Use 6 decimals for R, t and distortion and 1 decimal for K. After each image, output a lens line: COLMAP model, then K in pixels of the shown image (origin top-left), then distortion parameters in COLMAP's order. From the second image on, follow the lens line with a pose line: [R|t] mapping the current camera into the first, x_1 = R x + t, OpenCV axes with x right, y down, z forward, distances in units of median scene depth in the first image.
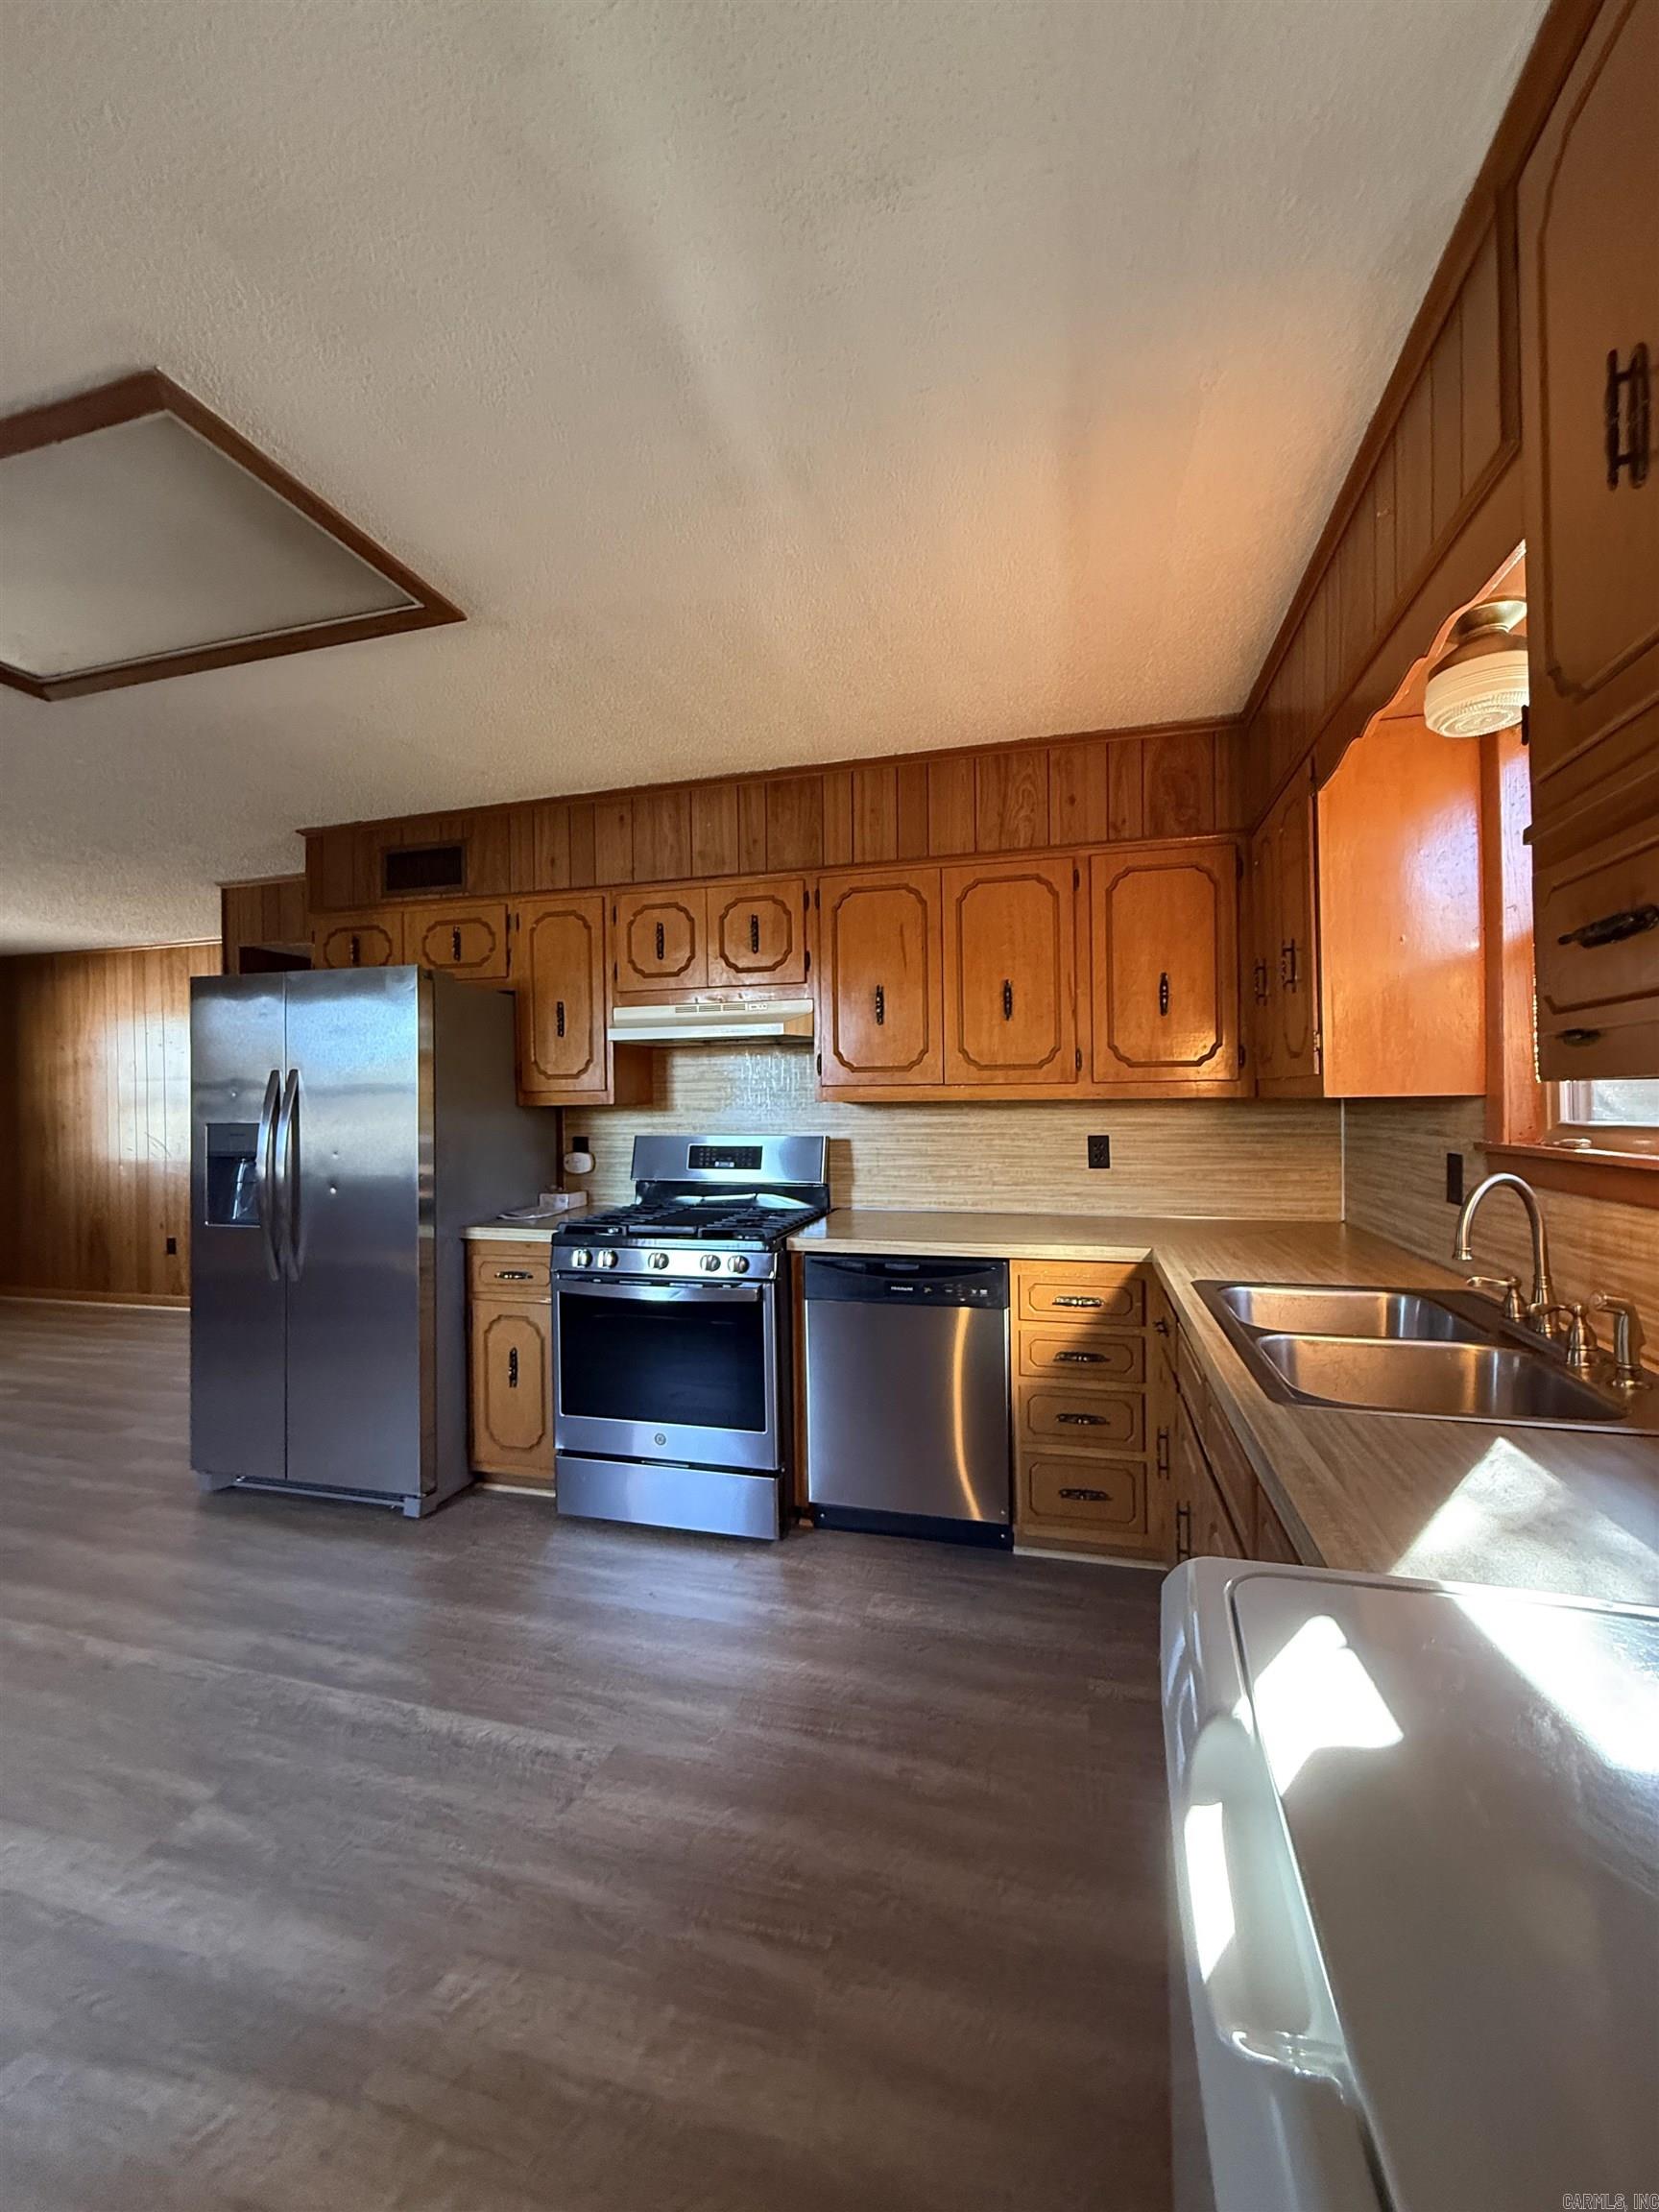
lens RADIAL K [[878.9, 0, 827.6], [0, 878.9, 1100.7], [0, 0, 1]] dist [-0.000160, -0.000047]
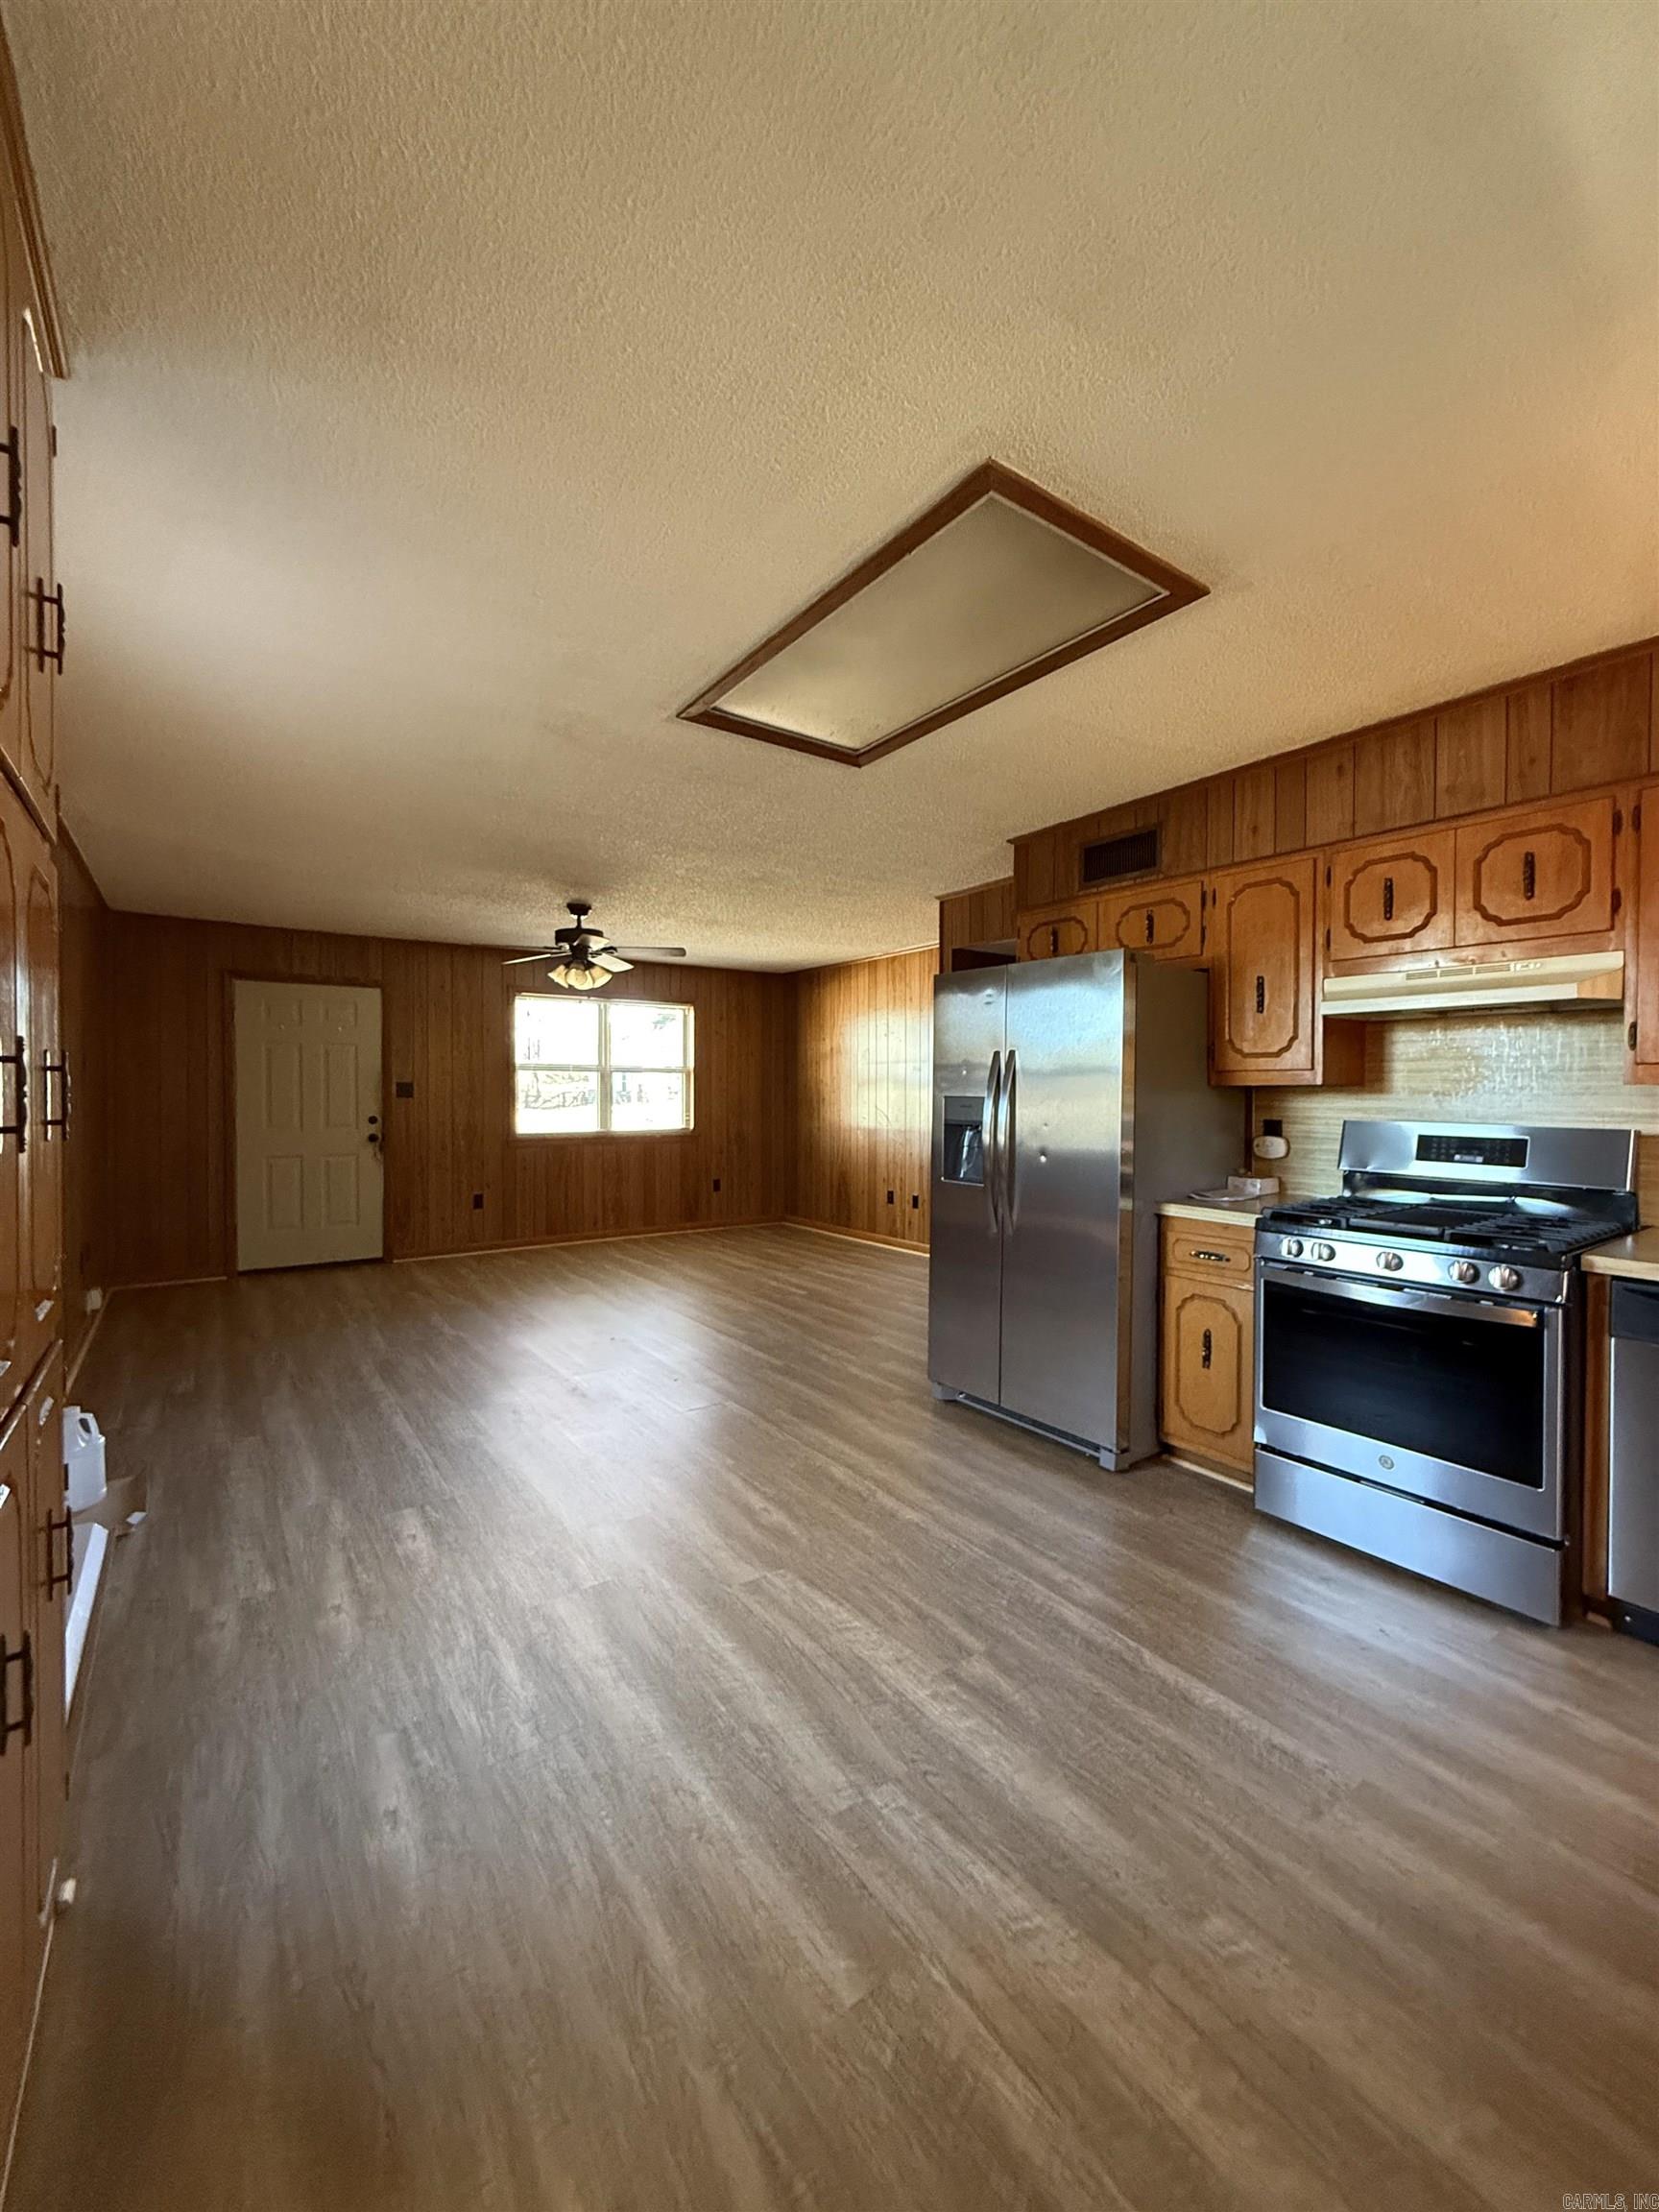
lens RADIAL K [[878.9, 0, 830.5], [0, 878.9, 1104.0], [0, 0, 1]] dist [-0.000160, -0.000047]
pose [[0.777694, 0.025687, -0.628118, -0.073827], [-0.012670, 0.999602, 0.025191, 0.008202], [0.628515, -0.011632, 0.777710, -0.035450]]
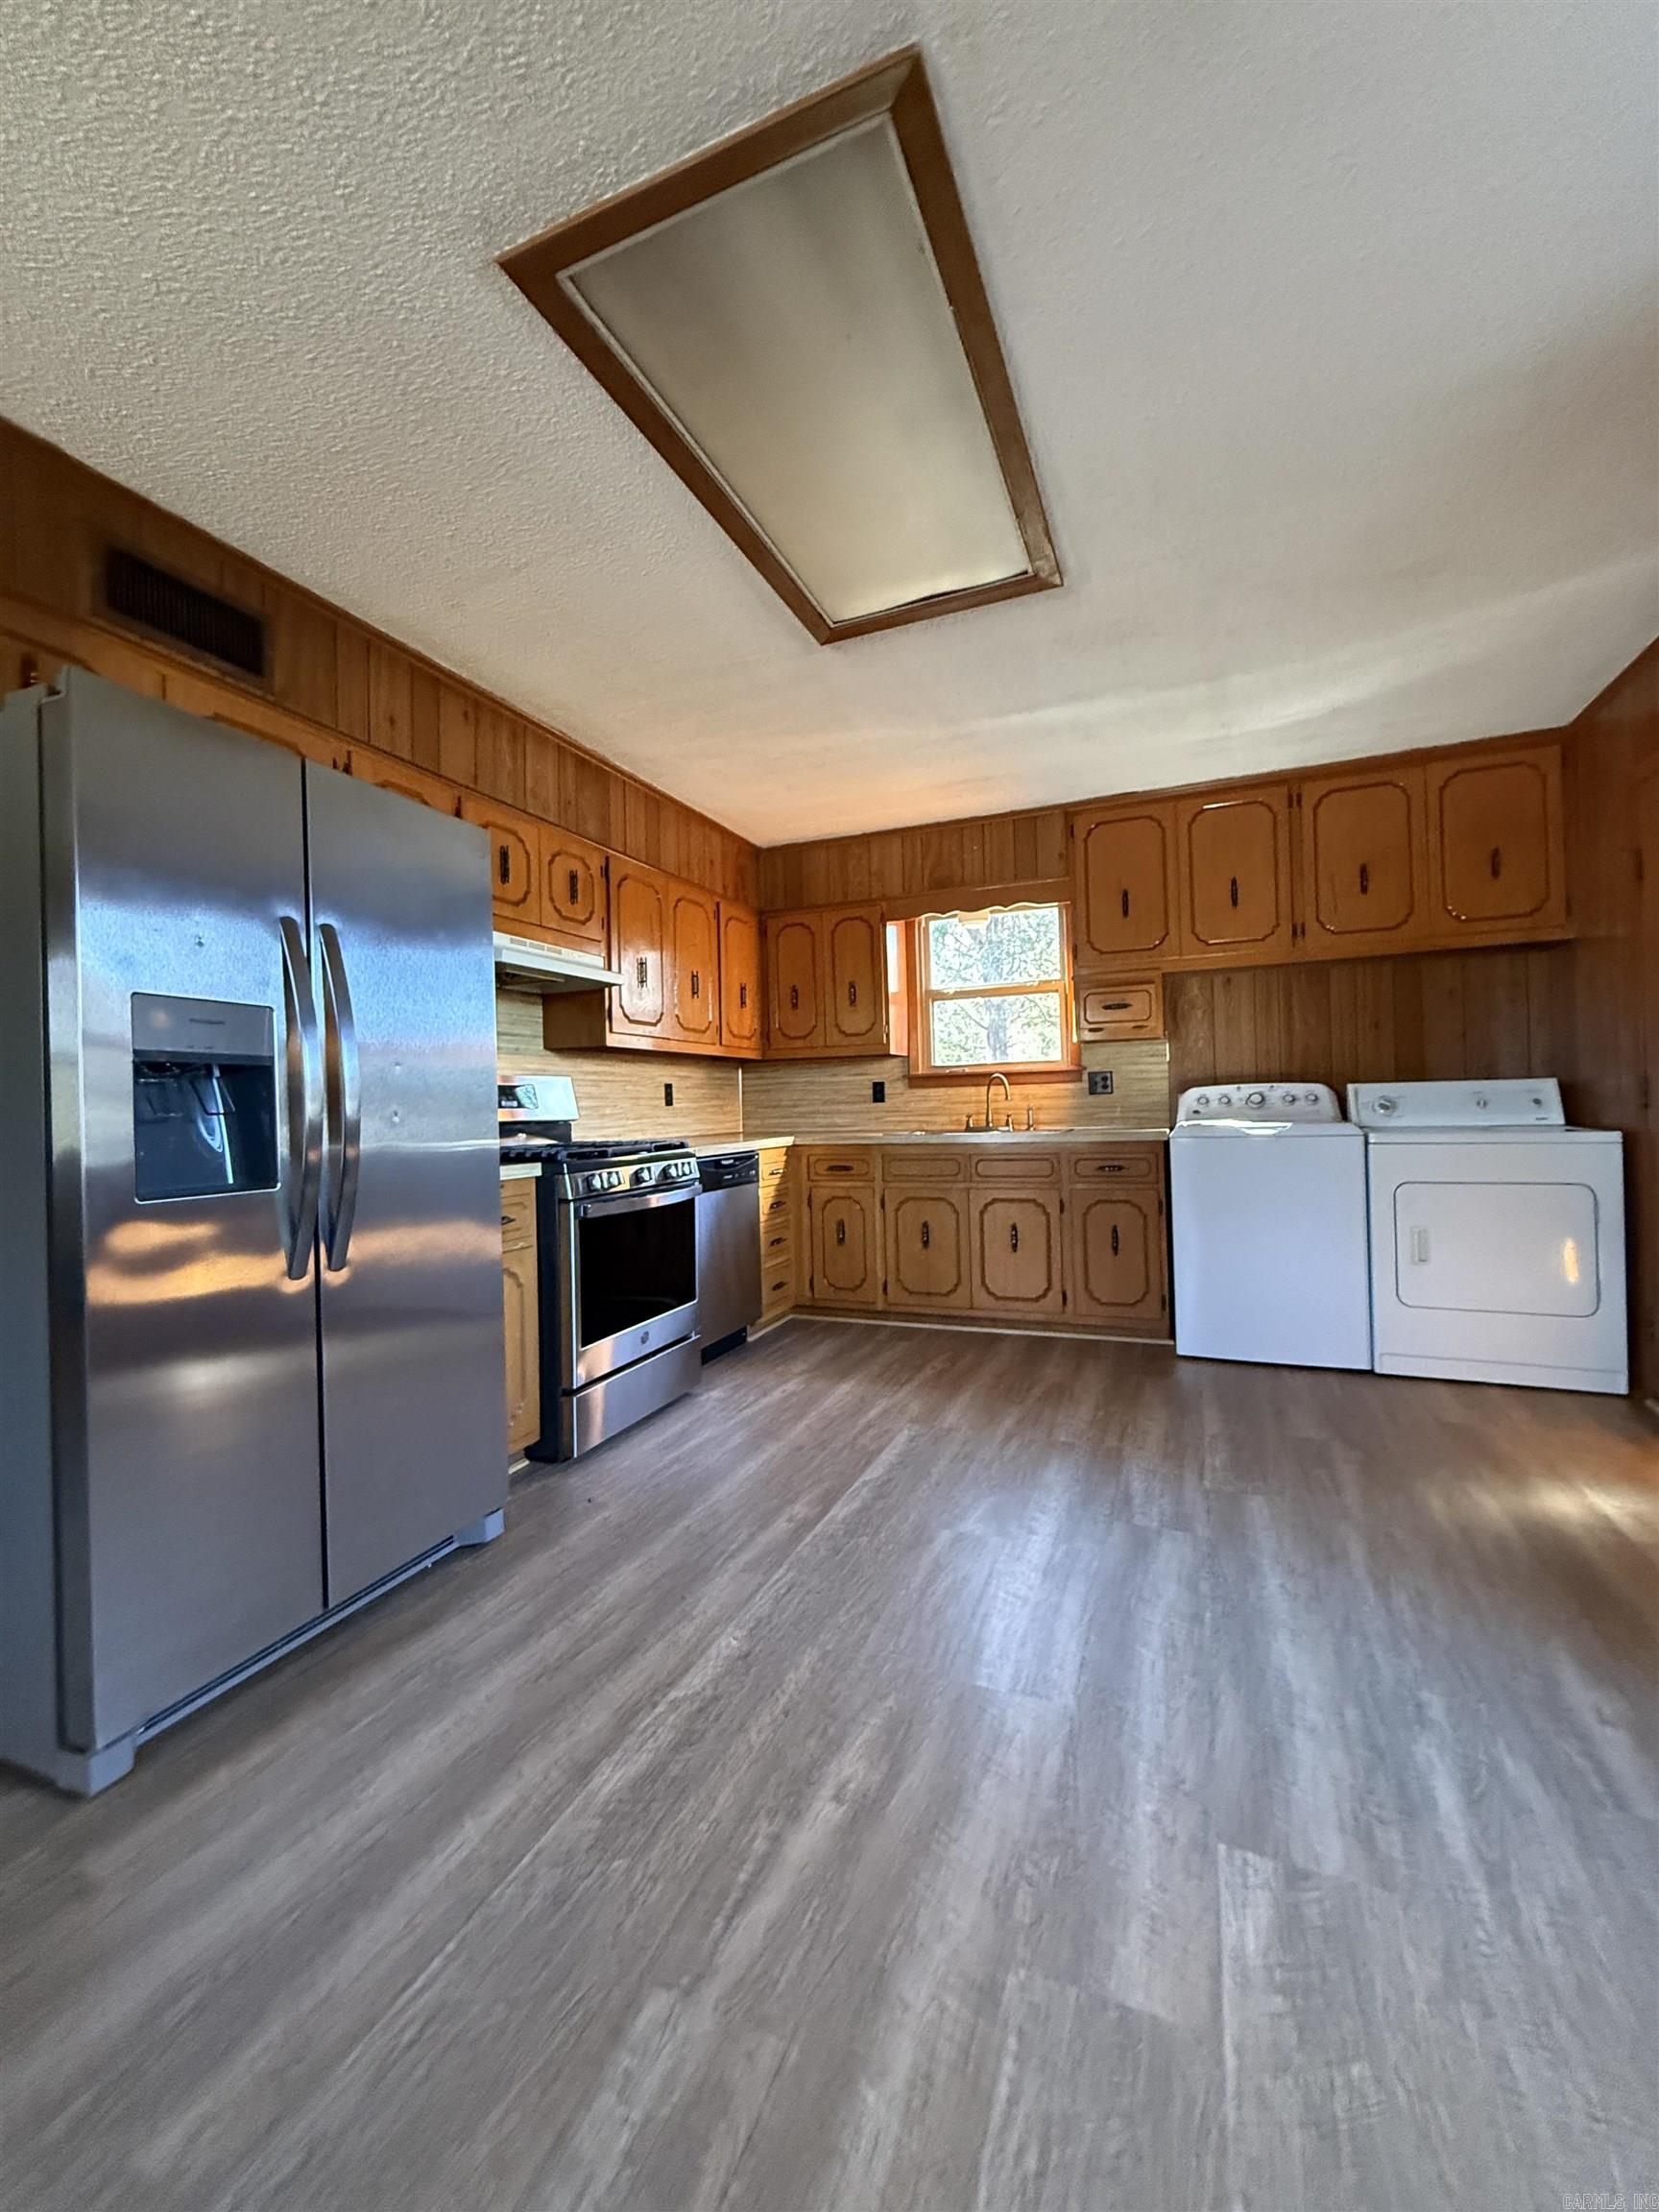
lens RADIAL K [[878.9, 0, 828.7], [0, 878.9, 1104.6], [0, 0, 1]] dist [-0.000160, -0.000047]
pose [[0.123223, 0.010006, 0.992329, -1.181309], [0.021354, 0.999691, -0.012732, 0.105241], [-0.992149, 0.022759, 0.122971, 0.588929]]
